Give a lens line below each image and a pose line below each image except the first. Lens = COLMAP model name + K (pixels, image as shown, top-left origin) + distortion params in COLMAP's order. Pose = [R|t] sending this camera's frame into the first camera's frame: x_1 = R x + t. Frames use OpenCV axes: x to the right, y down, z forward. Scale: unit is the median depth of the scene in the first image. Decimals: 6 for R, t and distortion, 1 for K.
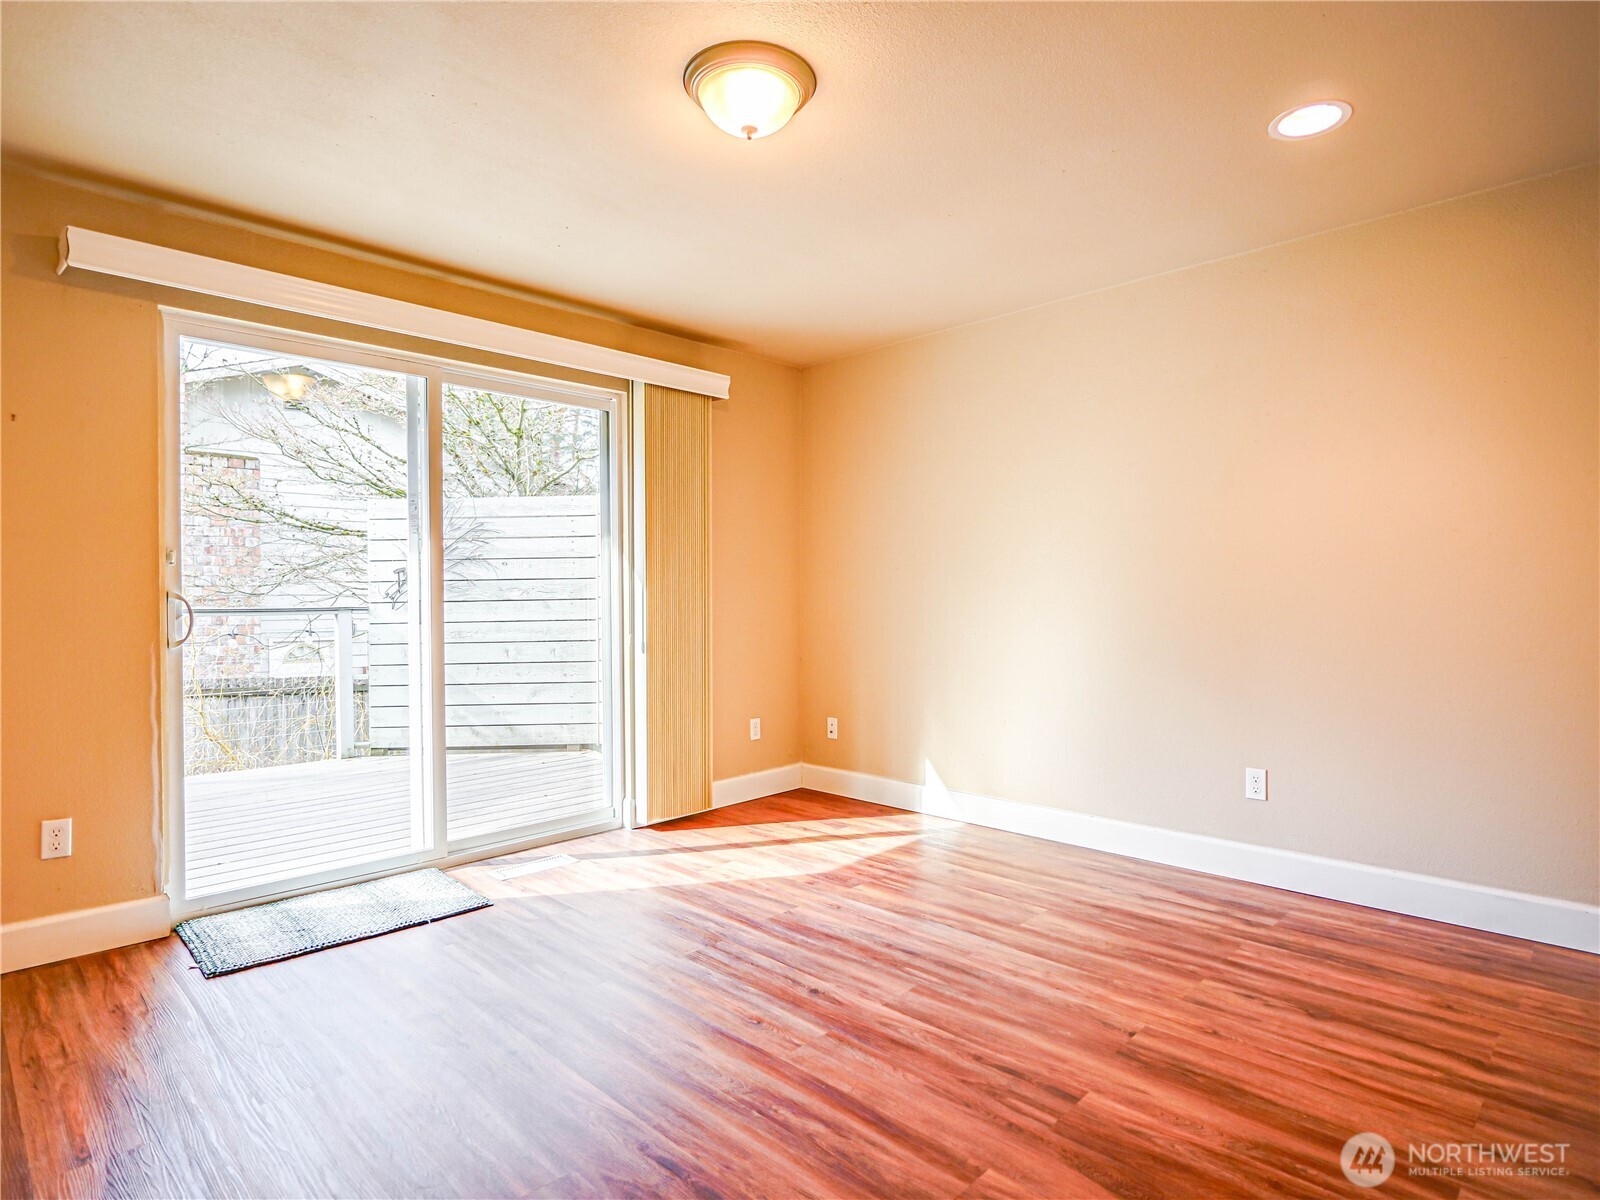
lens RADIAL K [[873.8, 0, 807.5], [0, 873.8, 604.9], [0, 0, 1]] dist [-0.019096, 0.006218]
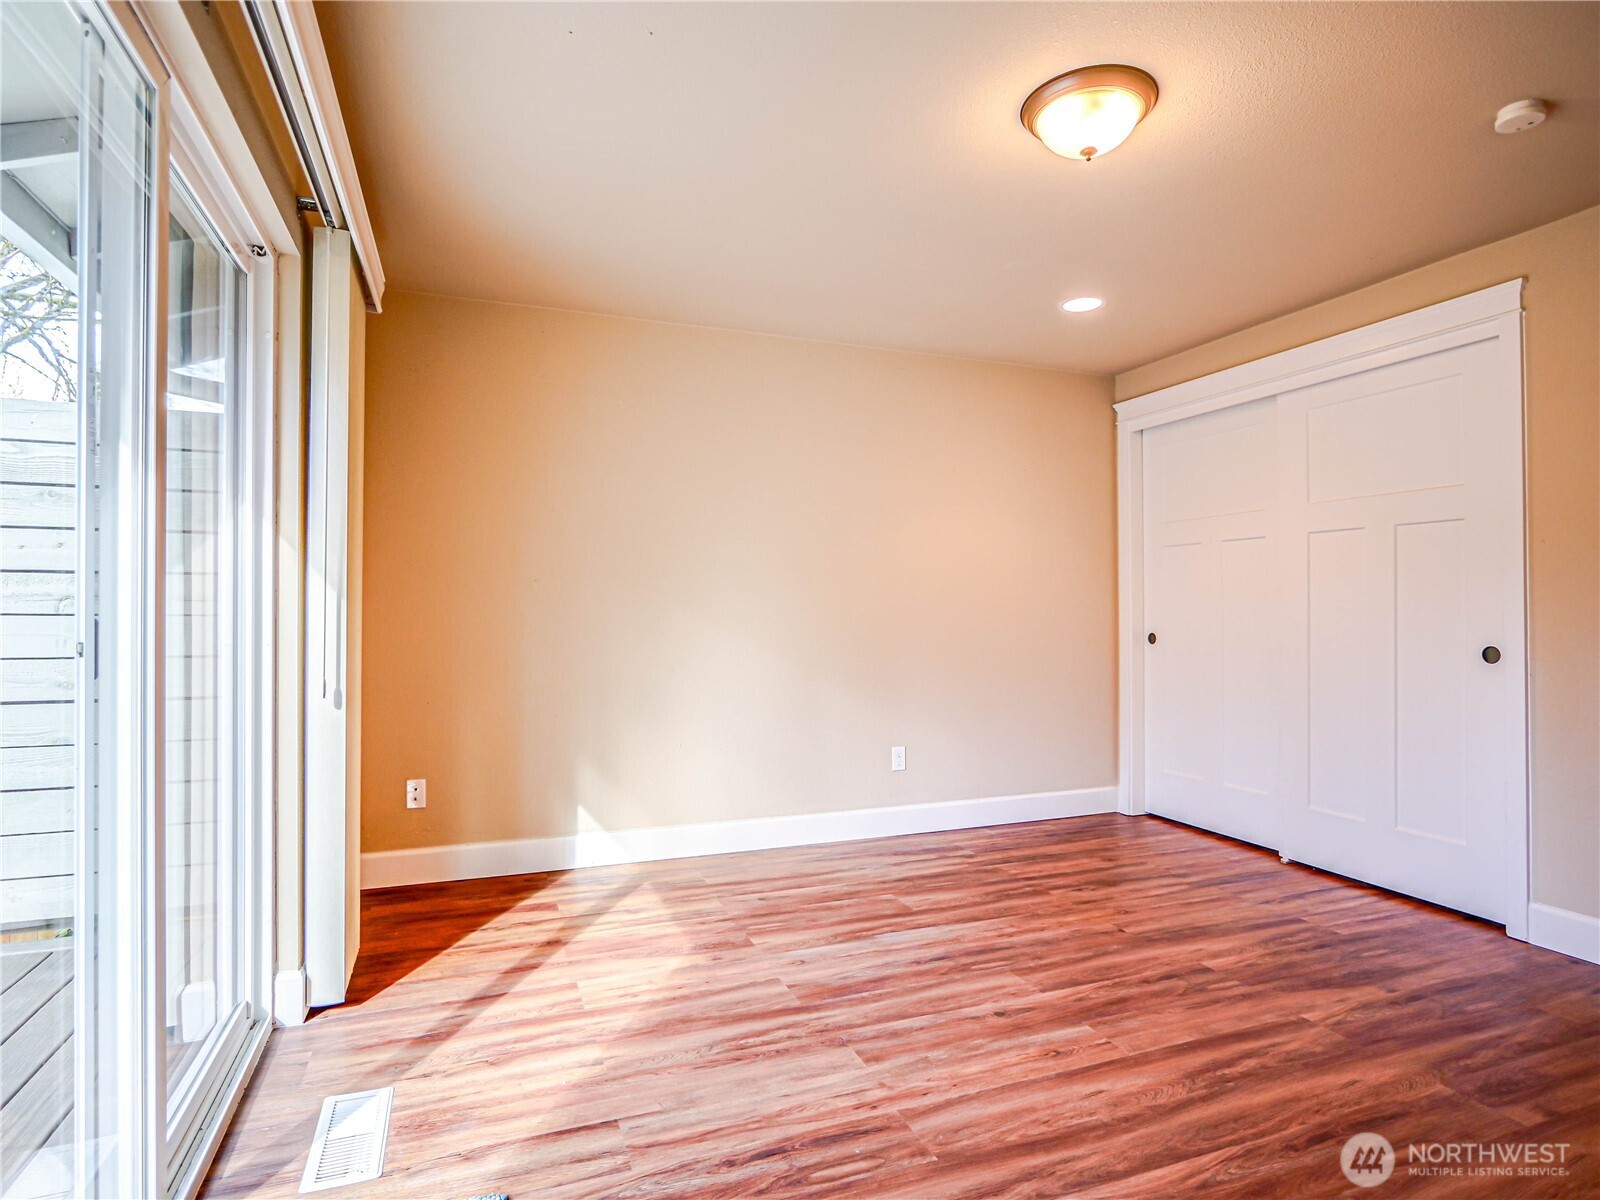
lens RADIAL K [[873.8, 0, 803.1], [0, 873.8, 603.2], [0, 0, 1]] dist [-0.019096, 0.006218]
pose [[0.411869, 0.013728, 0.911139, -0.849426], [0.006996, 0.999809, -0.018226, -0.004475], [-0.911216, 0.013881, 0.411695, 0.679707]]
